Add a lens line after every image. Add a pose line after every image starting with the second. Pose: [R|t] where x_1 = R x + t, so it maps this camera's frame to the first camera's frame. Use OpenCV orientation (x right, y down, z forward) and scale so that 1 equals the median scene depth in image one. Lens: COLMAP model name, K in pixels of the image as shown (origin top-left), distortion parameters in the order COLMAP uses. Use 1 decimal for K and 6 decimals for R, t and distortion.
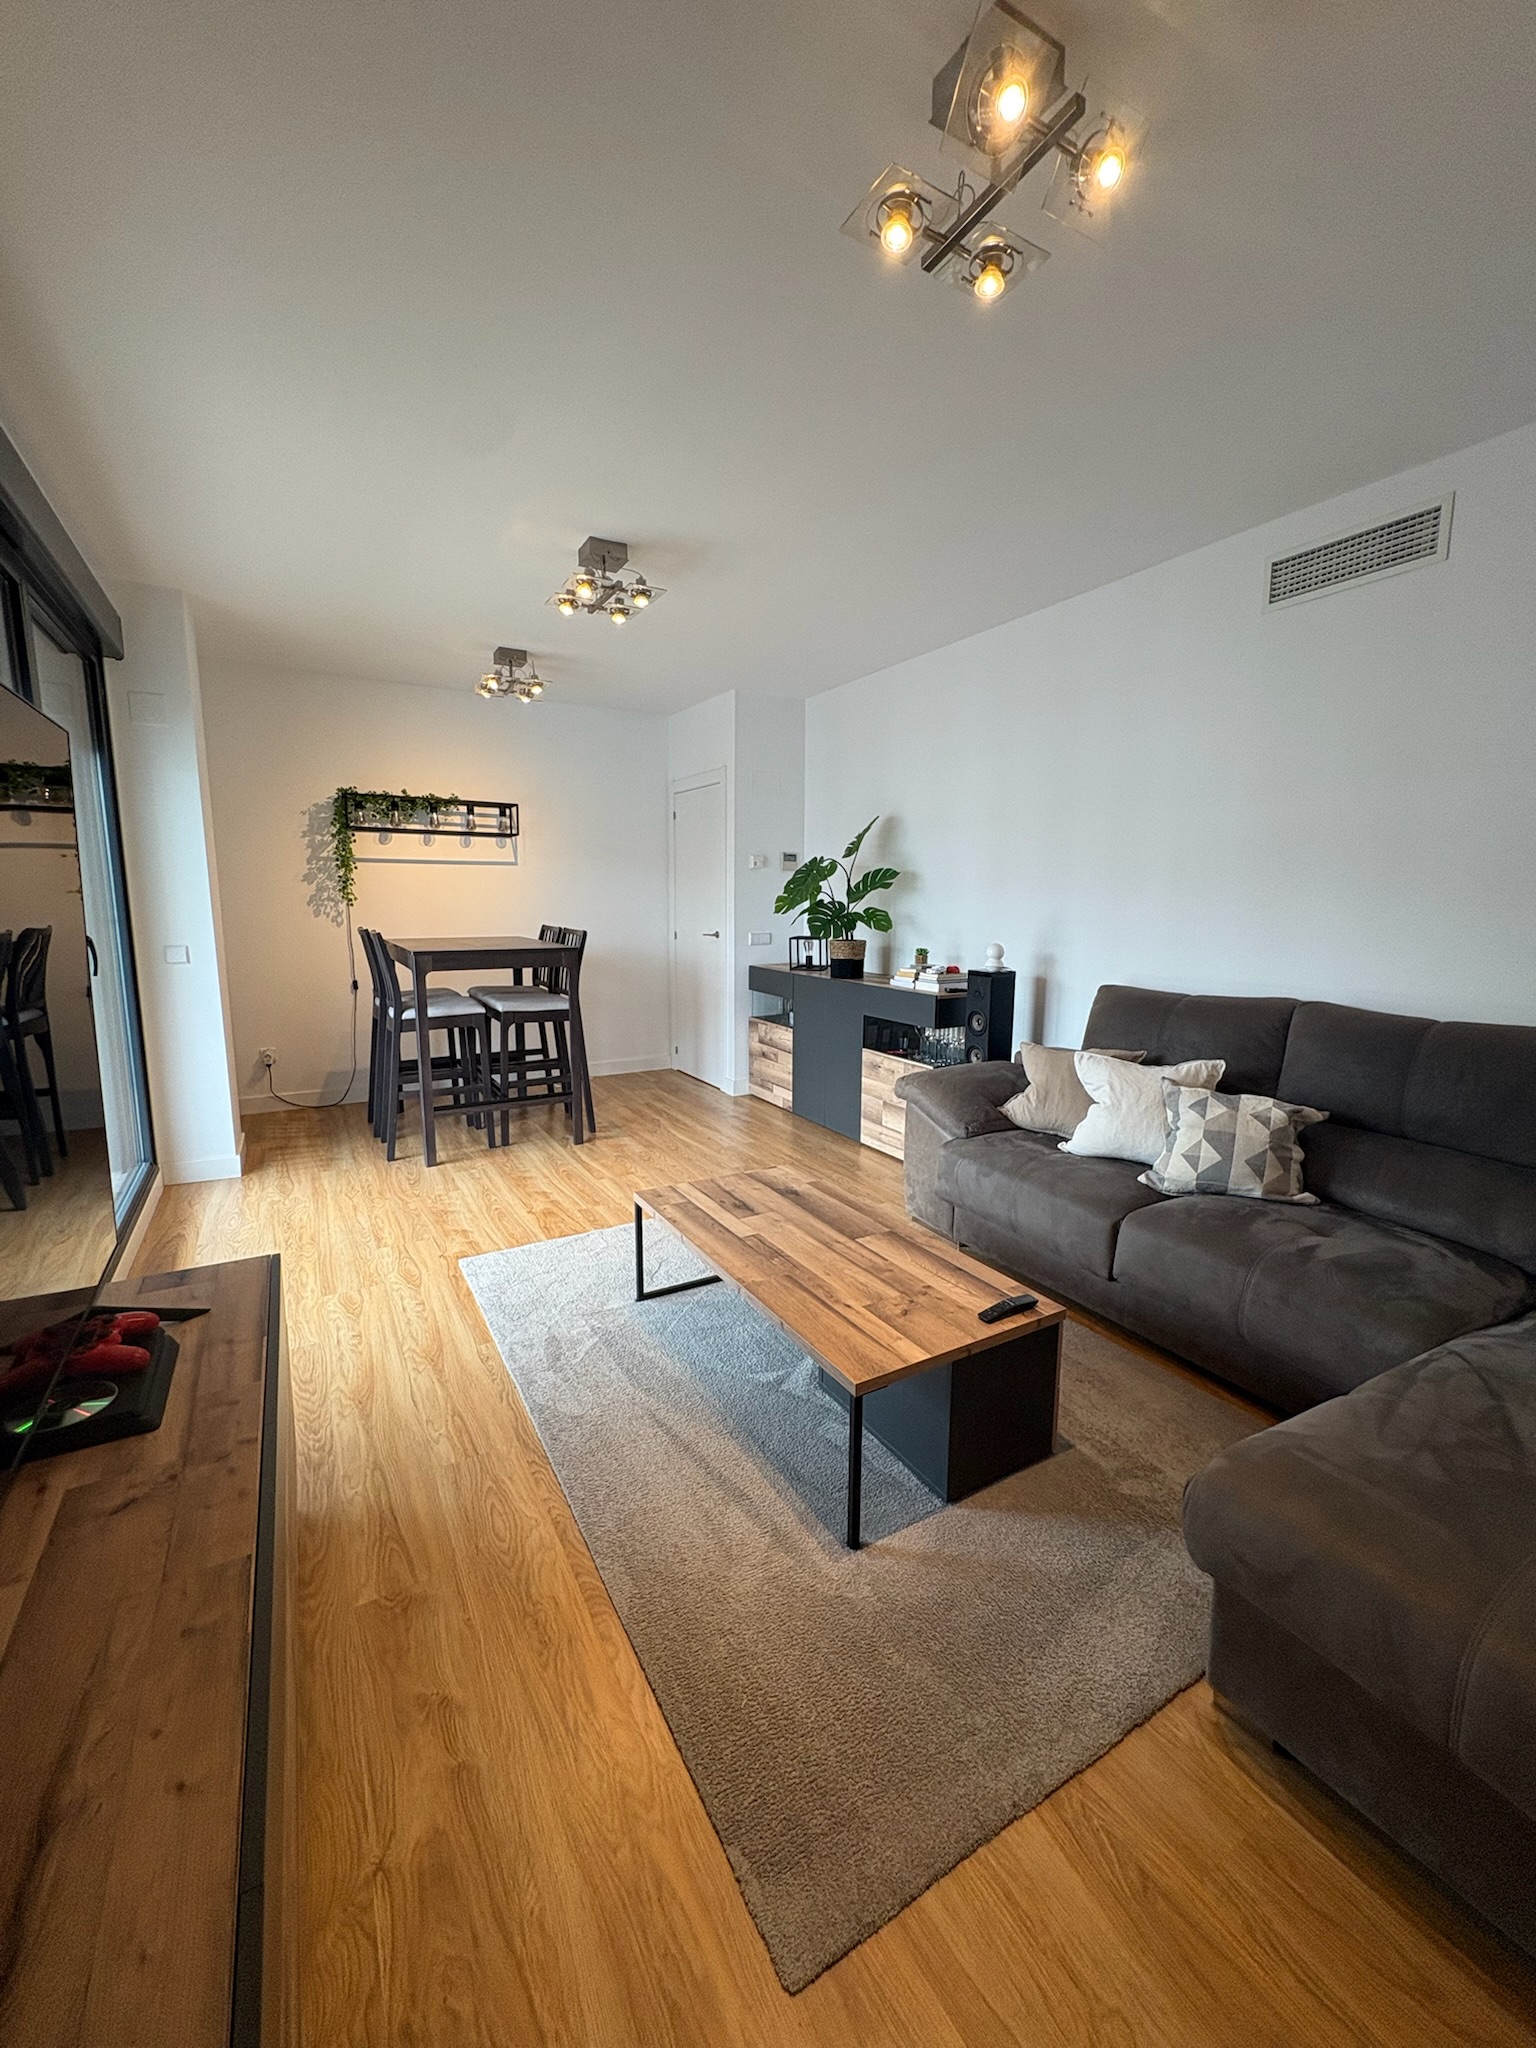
lens RADIAL K [[817.4, 0, 768.0], [0, 817.4, 1024.0], [0, 0, 1]] dist [0.000663, 0.000101]
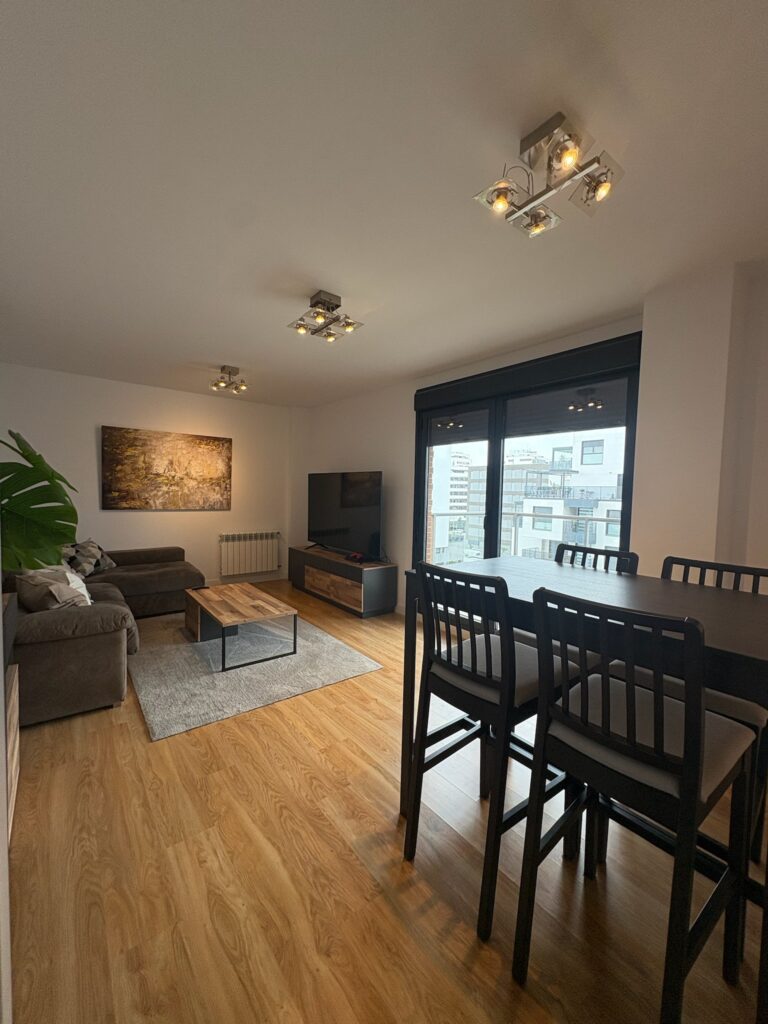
lens RADIAL K [[408.7, 0, 384.0], [0, 408.7, 512.0], [0, 0, 1]] dist [0.000663, 0.000101]
pose [[-0.989797, -0.023052, -0.140611, -0.188673], [-0.051581, 0.977866, 0.202776, -0.286039], [0.132824, 0.207960, -0.969077, 1.697109]]
